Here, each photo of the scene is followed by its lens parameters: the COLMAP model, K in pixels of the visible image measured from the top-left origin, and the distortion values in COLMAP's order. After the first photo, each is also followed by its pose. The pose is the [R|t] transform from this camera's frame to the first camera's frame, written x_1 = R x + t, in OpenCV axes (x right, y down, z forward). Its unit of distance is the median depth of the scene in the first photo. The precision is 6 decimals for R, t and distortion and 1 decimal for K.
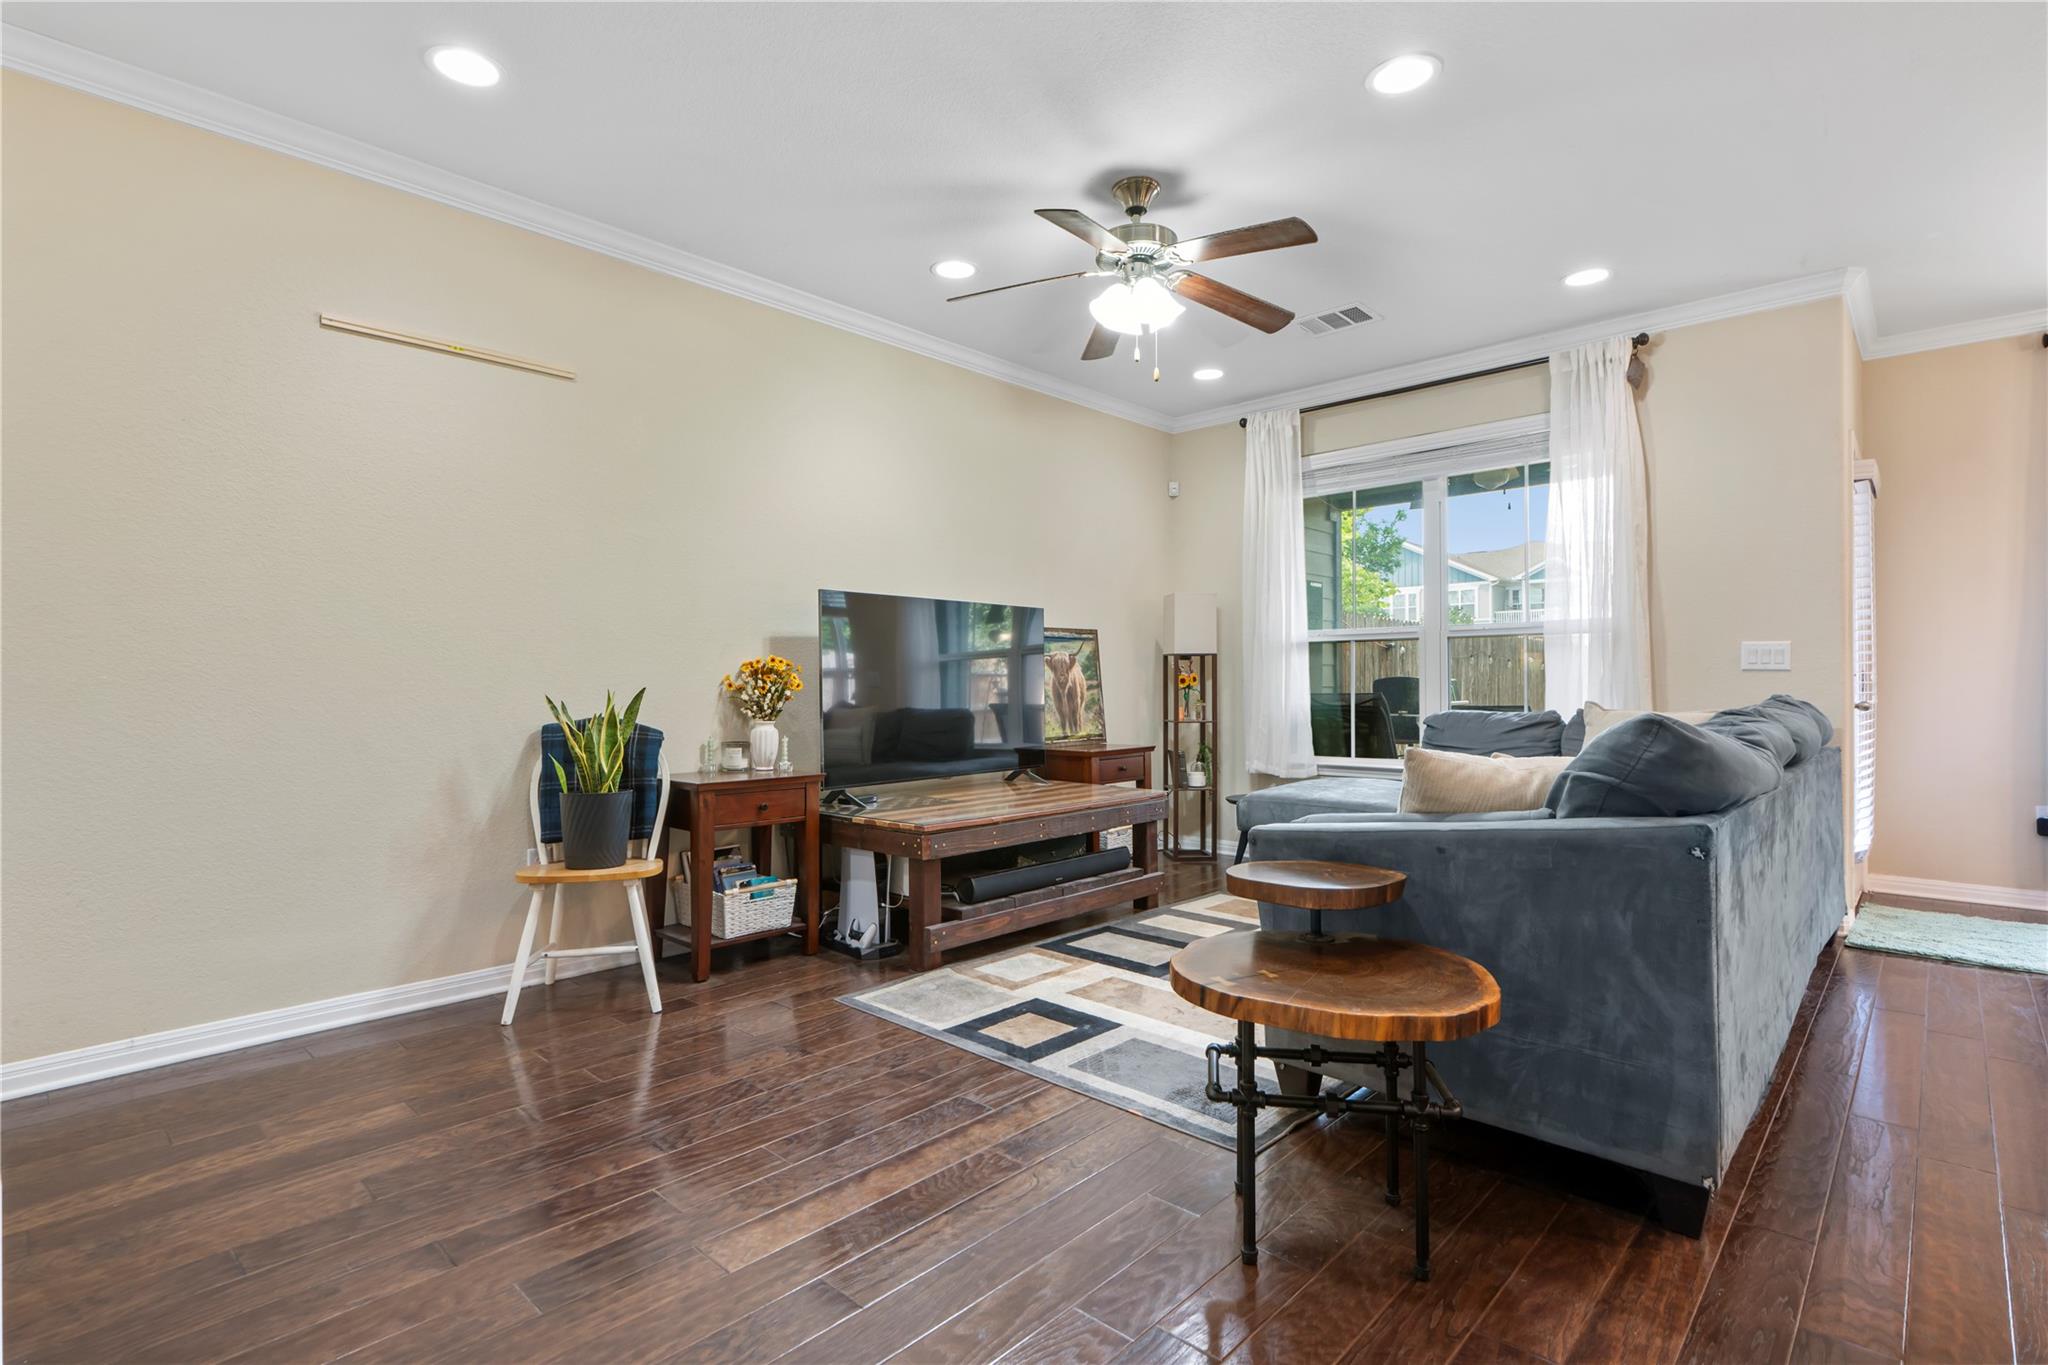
lens RADIAL K [[984.4, 0, 1049.3], [0, 984.4, 676.5], [0, 0, 1]] dist [0.010394, -0.002188]
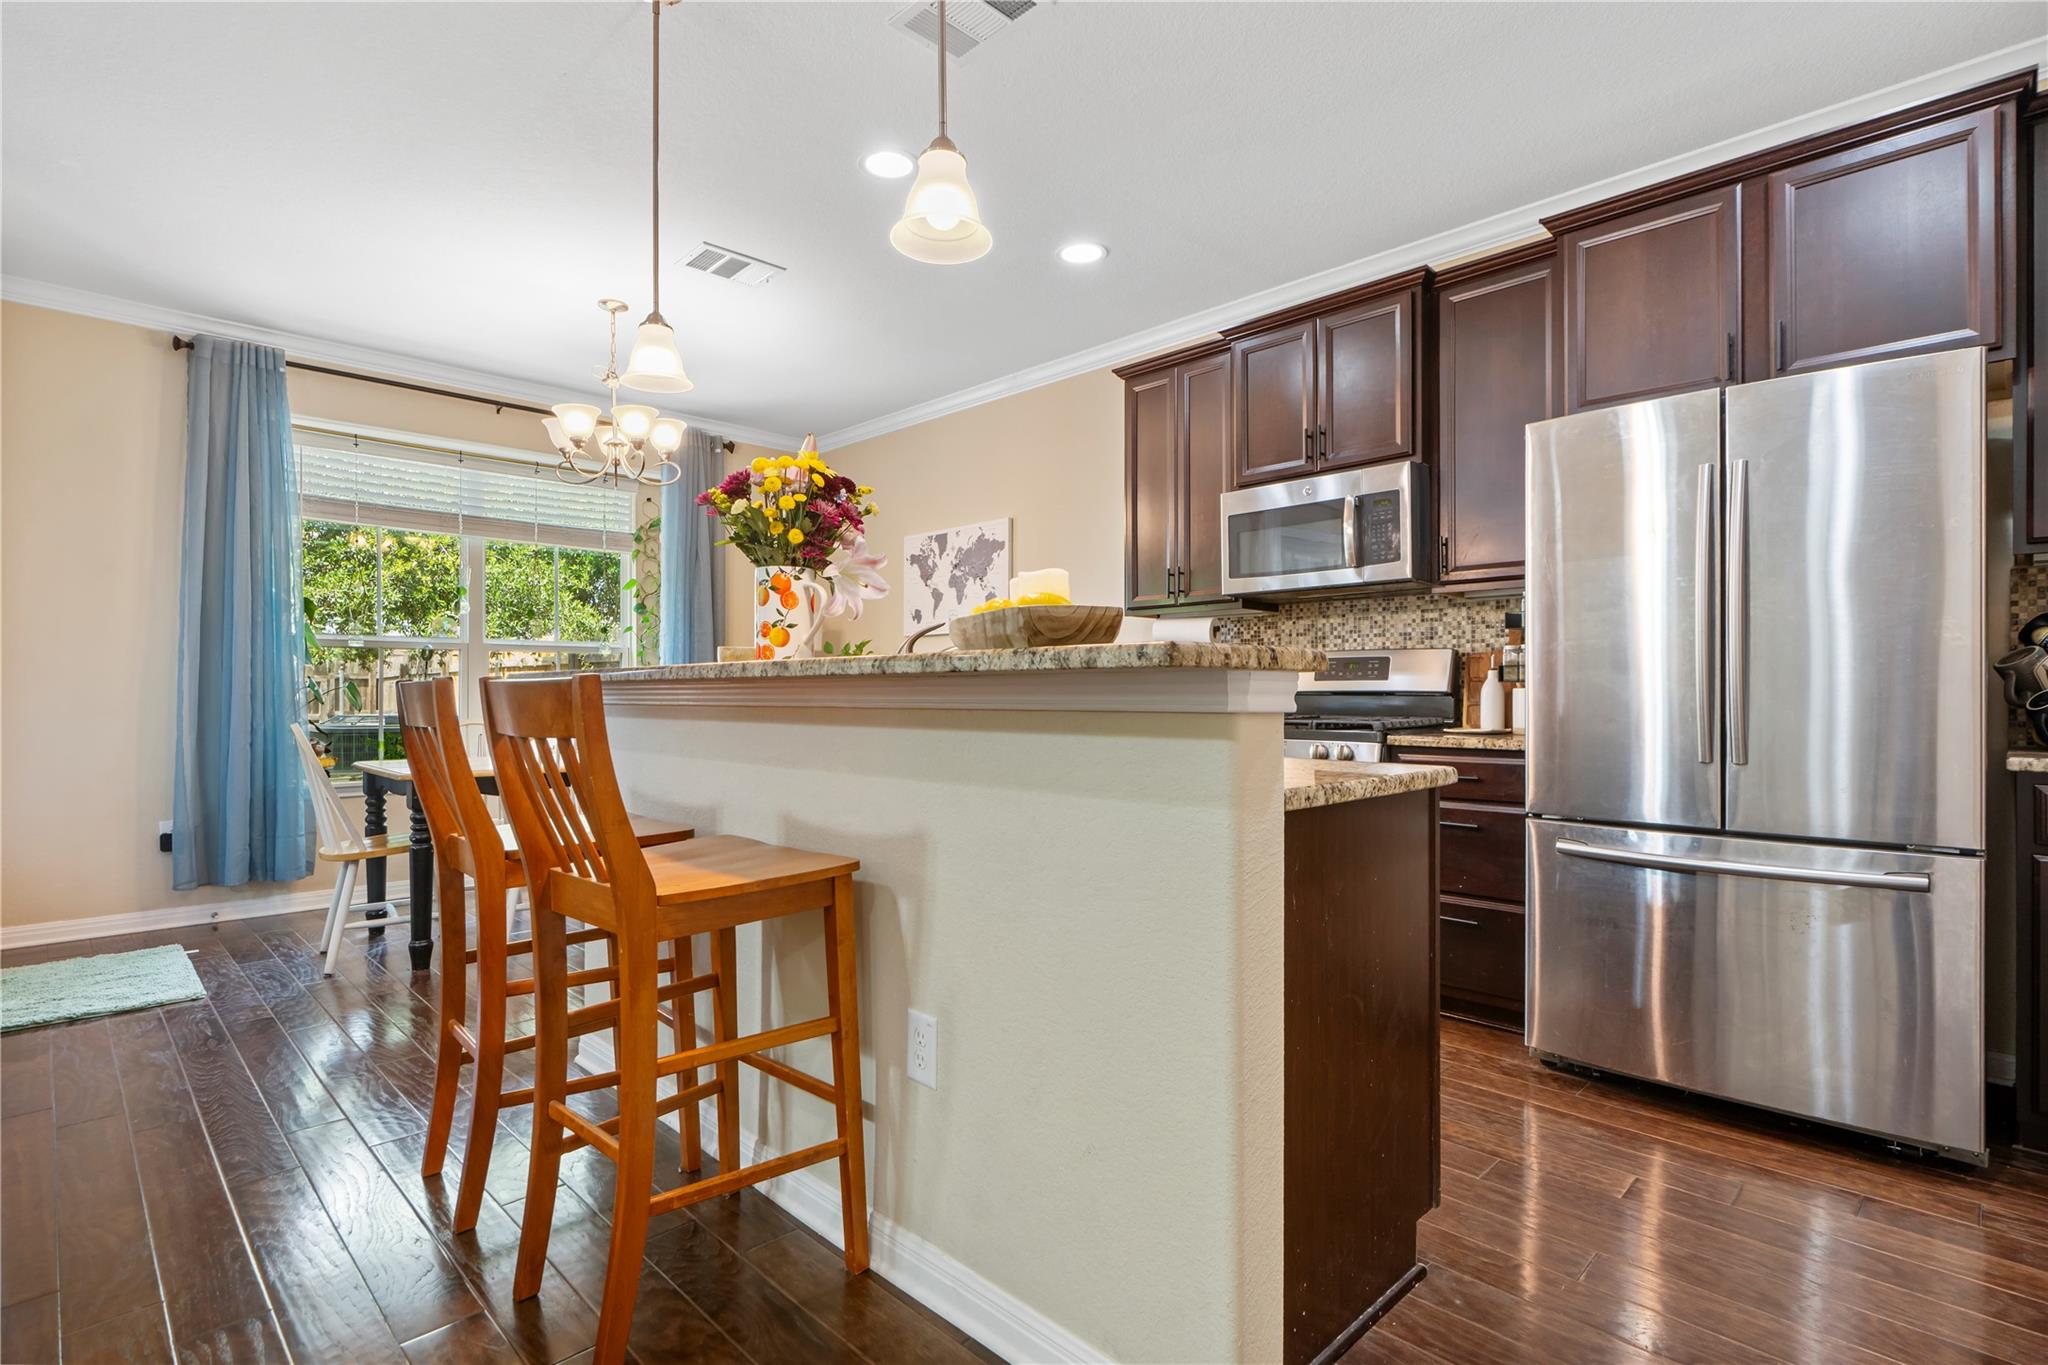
lens RADIAL K [[984.4, 0, 1011.1], [0, 984.4, 687.4], [0, 0, 1]] dist [0.010394, -0.002188]
pose [[0.060196, 0.009463, 0.998142, 0.082237], [-0.007663, 0.999930, -0.009018, 0.002414], [-0.998157, -0.007106, 0.060264, 0.118255]]
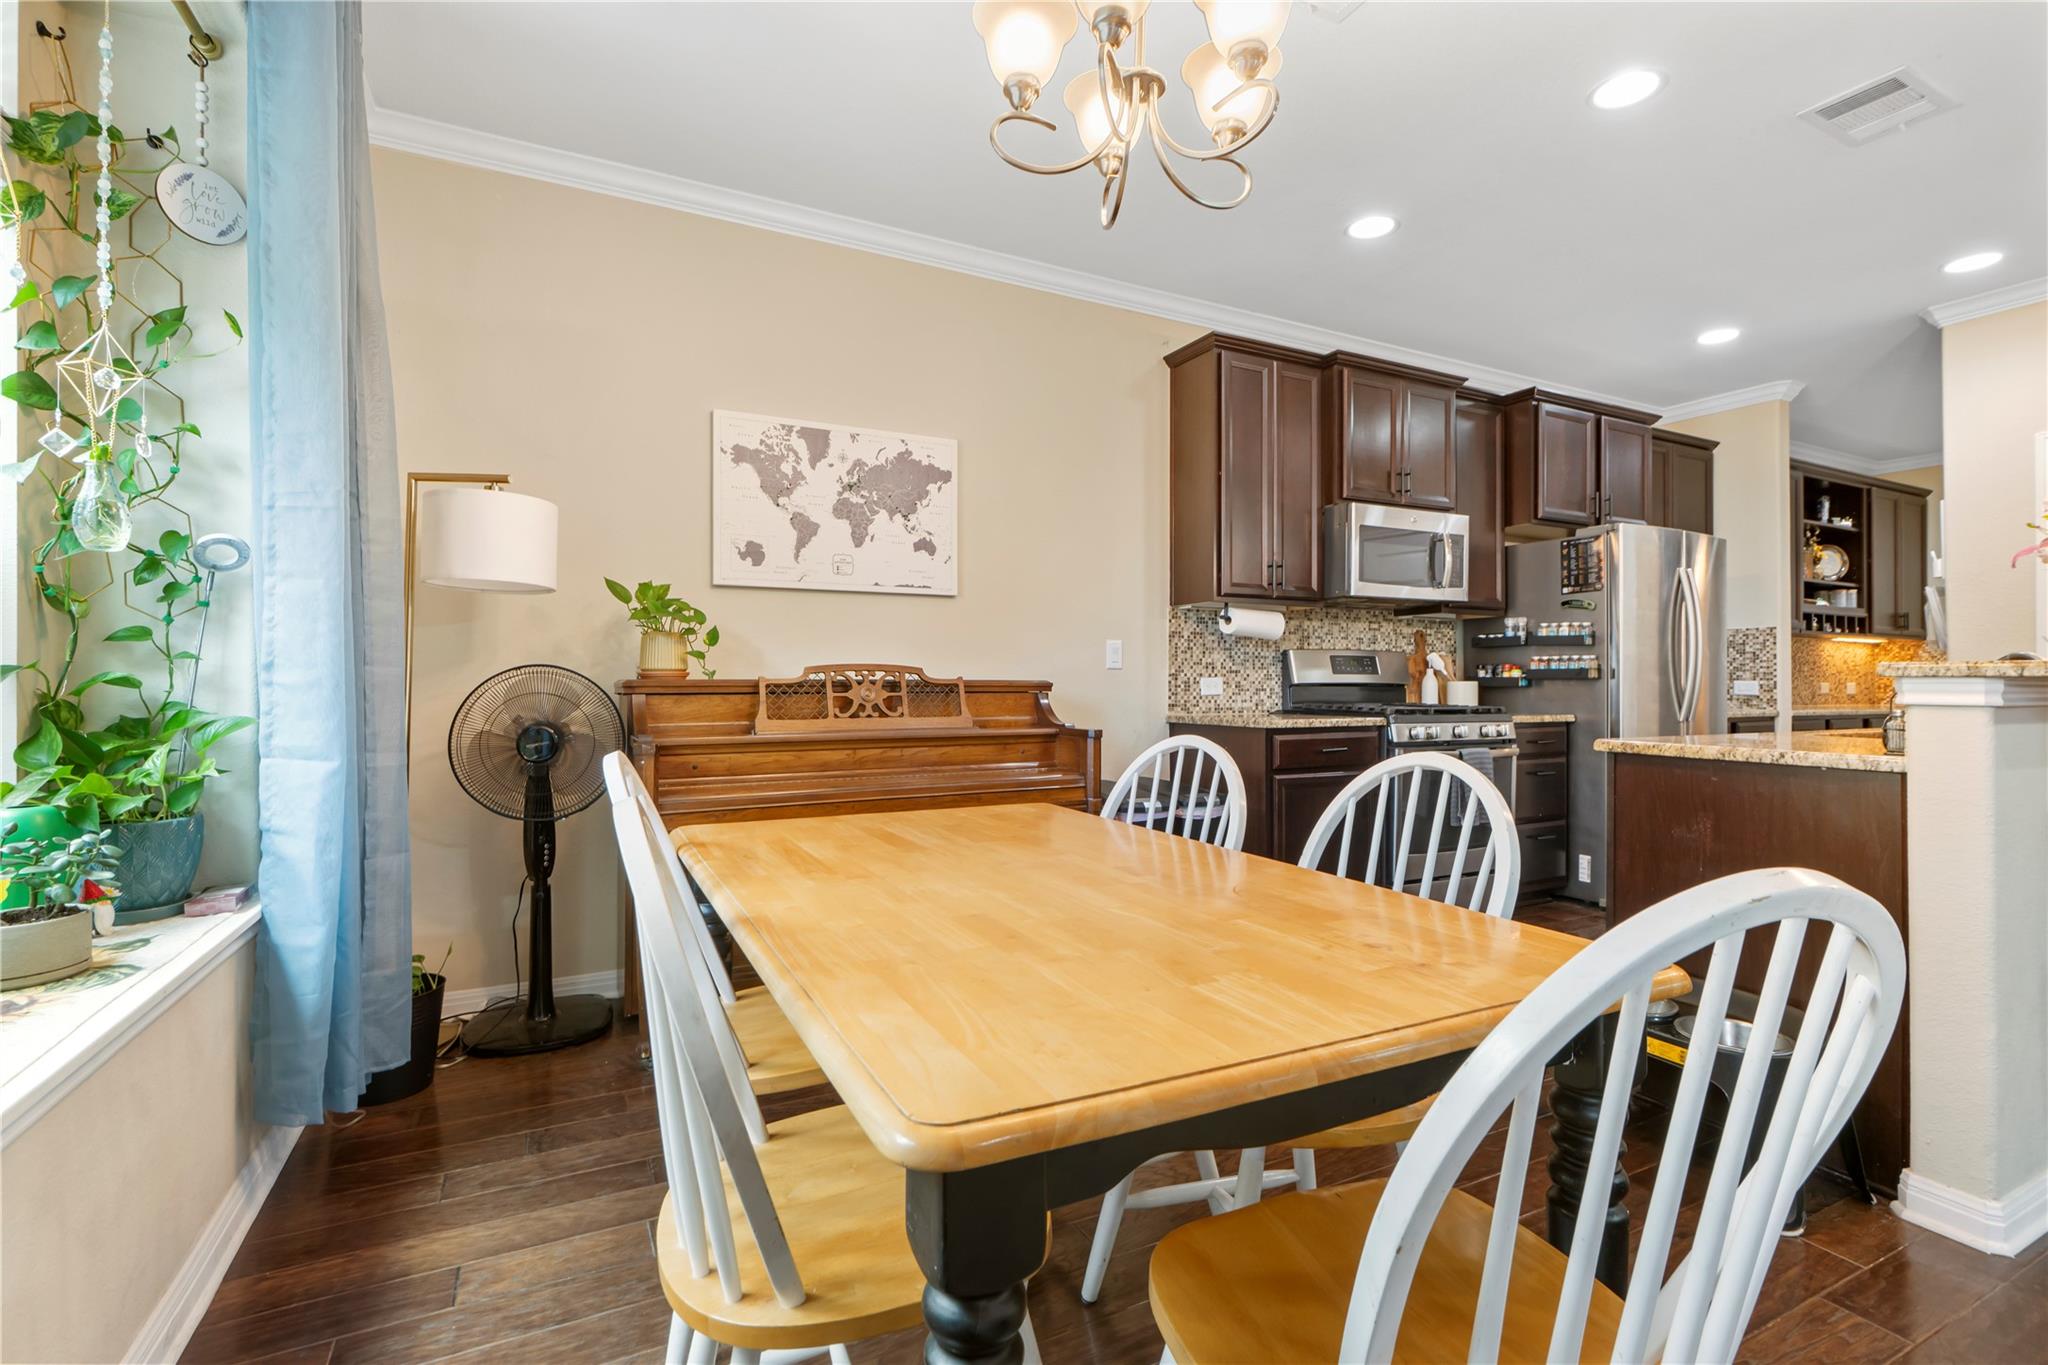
lens RADIAL K [[936.5, 0, 1014.1], [0, 936.5, 672.2], [0, 0, 1]] dist [0.001776, -0.003204]
pose [[-0.935164, 0.005400, 0.354175, 0.894395], [-0.000947, 0.999842, -0.017744, 0.002413], [-0.354215, -0.016929, -0.935011, 0.896145]]
